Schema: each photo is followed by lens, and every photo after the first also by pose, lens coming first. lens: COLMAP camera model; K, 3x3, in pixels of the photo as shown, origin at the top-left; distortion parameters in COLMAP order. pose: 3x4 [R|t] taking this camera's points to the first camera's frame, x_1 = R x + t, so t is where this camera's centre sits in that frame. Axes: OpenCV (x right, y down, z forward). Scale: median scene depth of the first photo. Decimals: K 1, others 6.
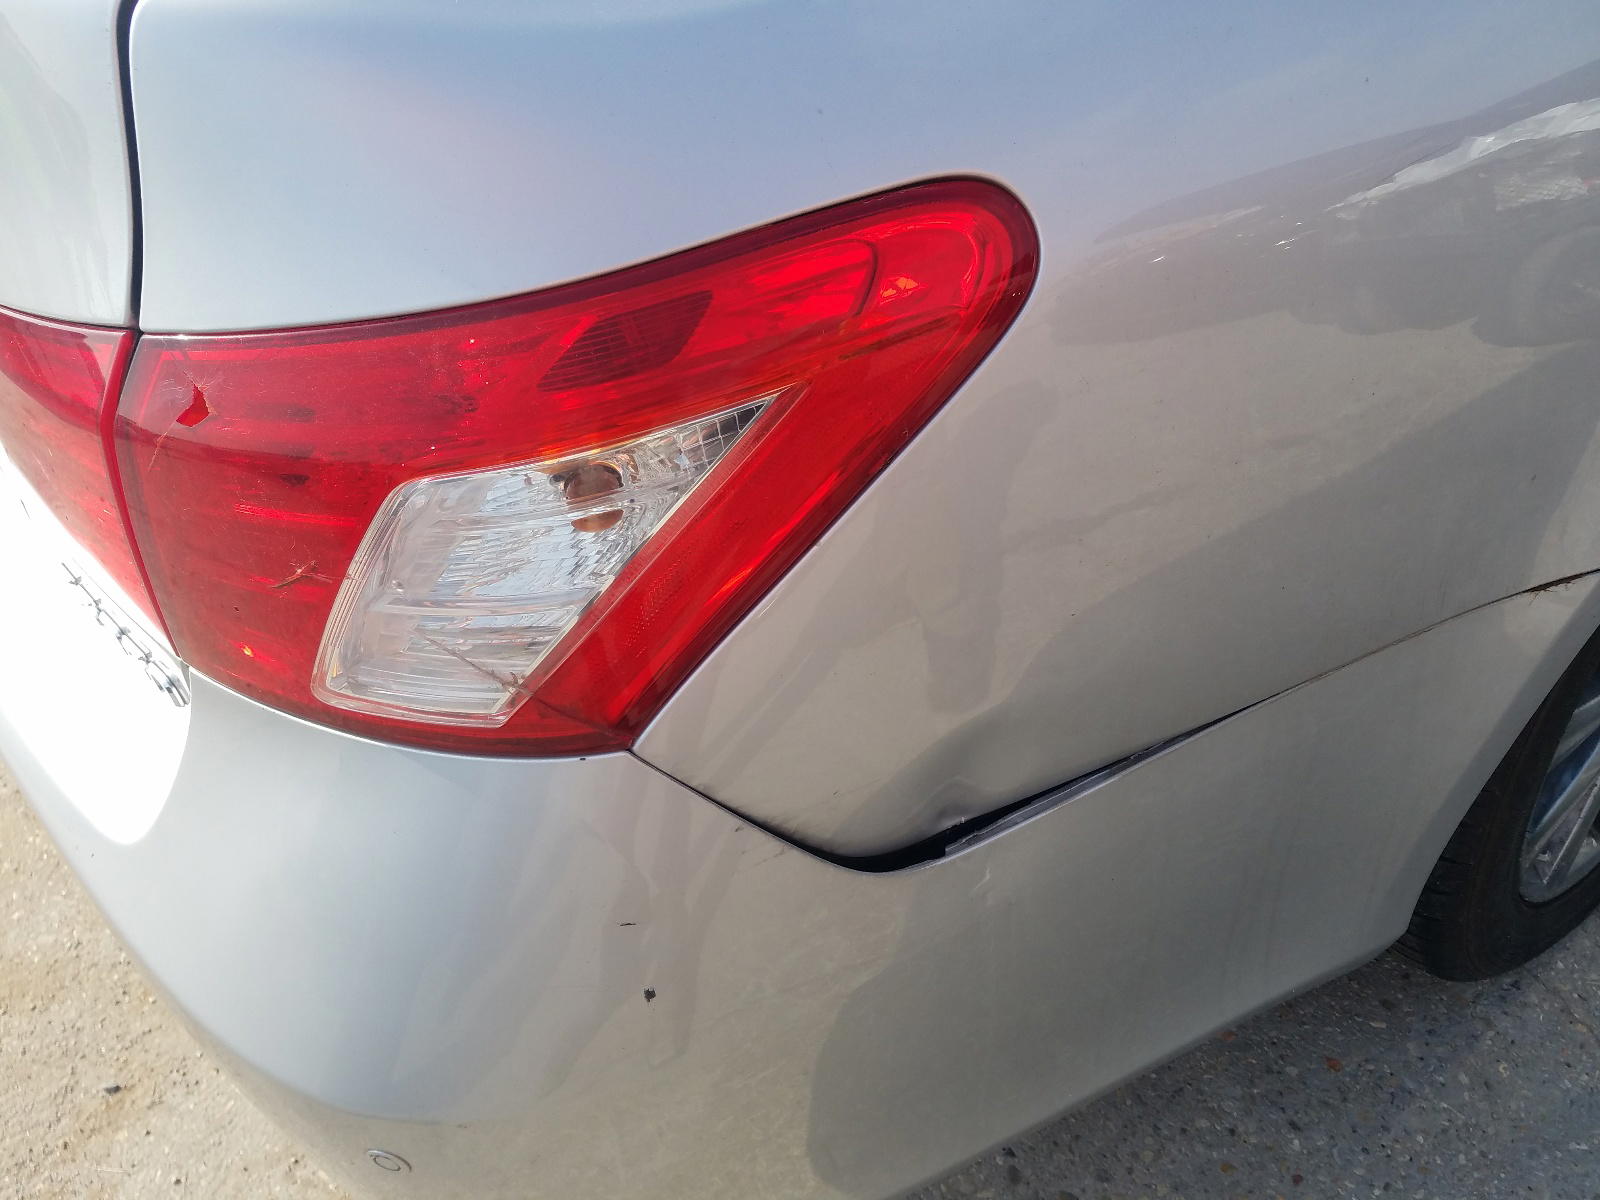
lens RADIAL K [[1249.2, 0, 805.5], [0, 1249.2, 599.4], [0, 0, 1]] dist [0.000052, -0.002480]
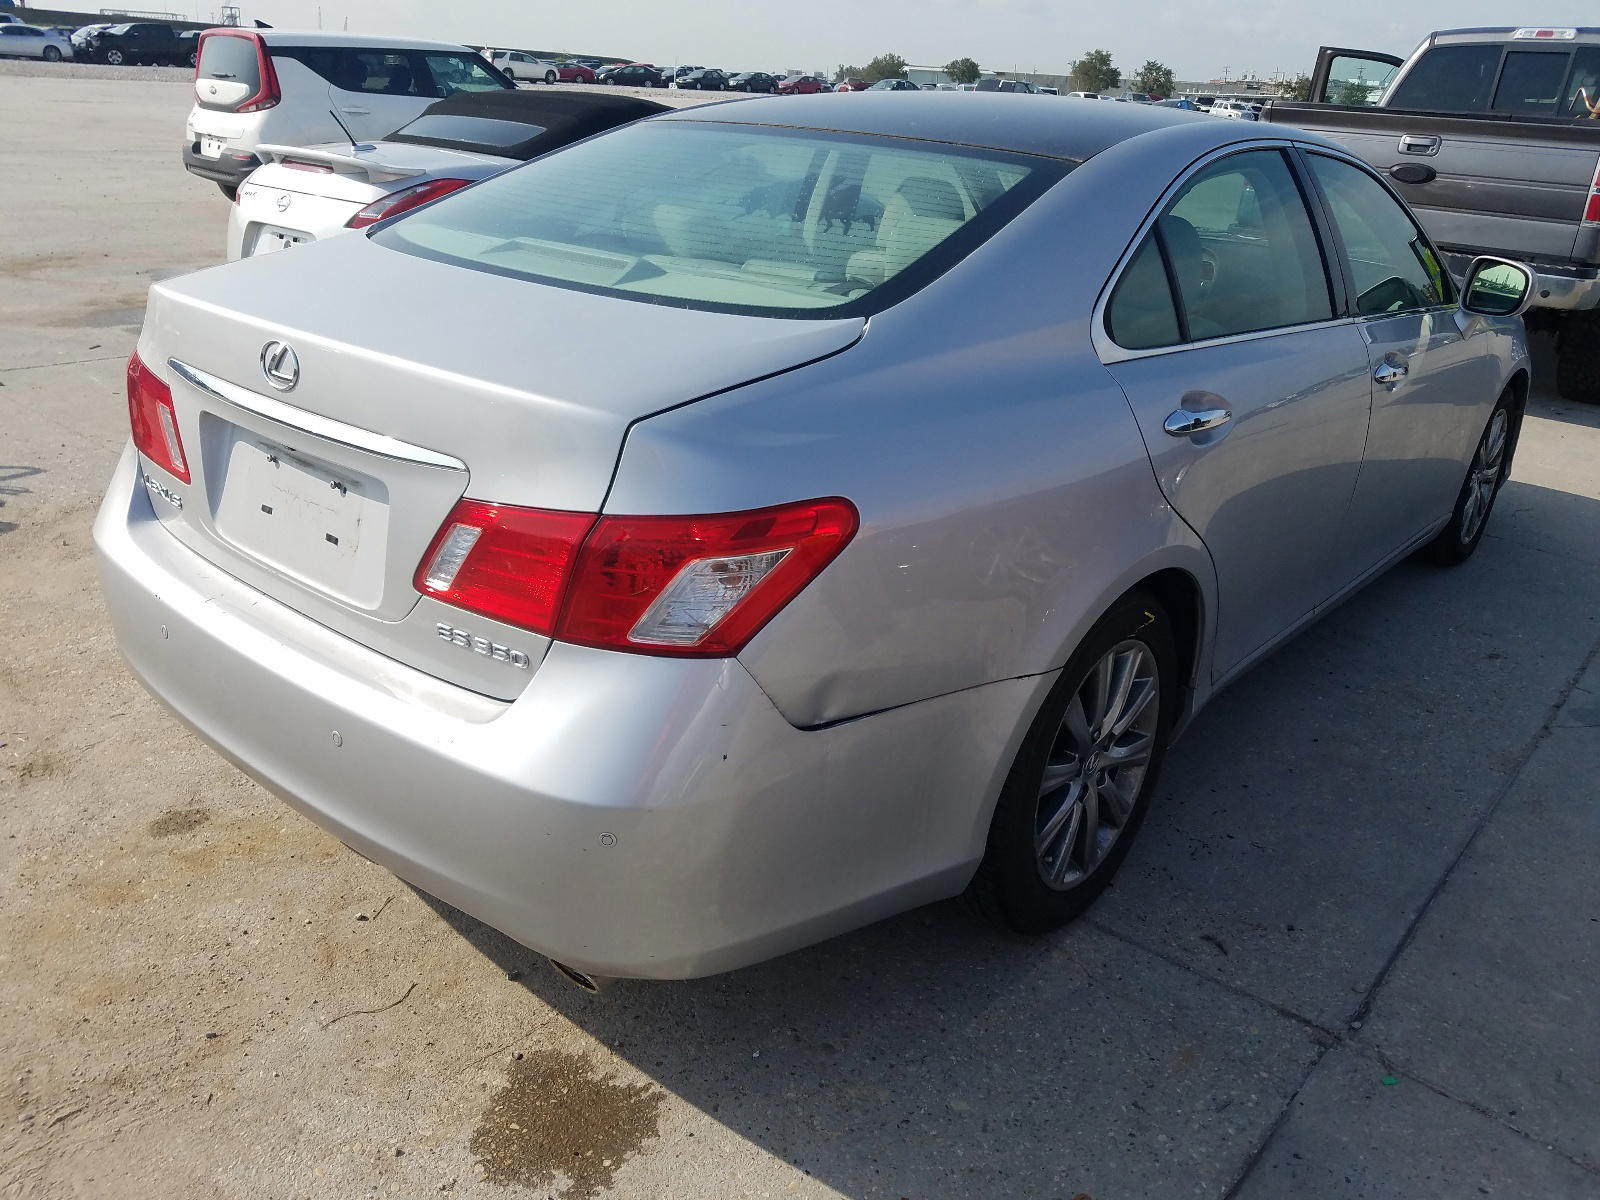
lens RADIAL K [[1249.2, 0, 798.4], [0, 1249.2, 600.1], [0, 0, 1]] dist [0.000052, -0.002480]
pose [[0.962222, 0.080463, 0.260104, -0.756821], [0.003115, 0.952017, -0.306029, 0.875069], [-0.272248, 0.295278, 0.915801, -1.812207]]
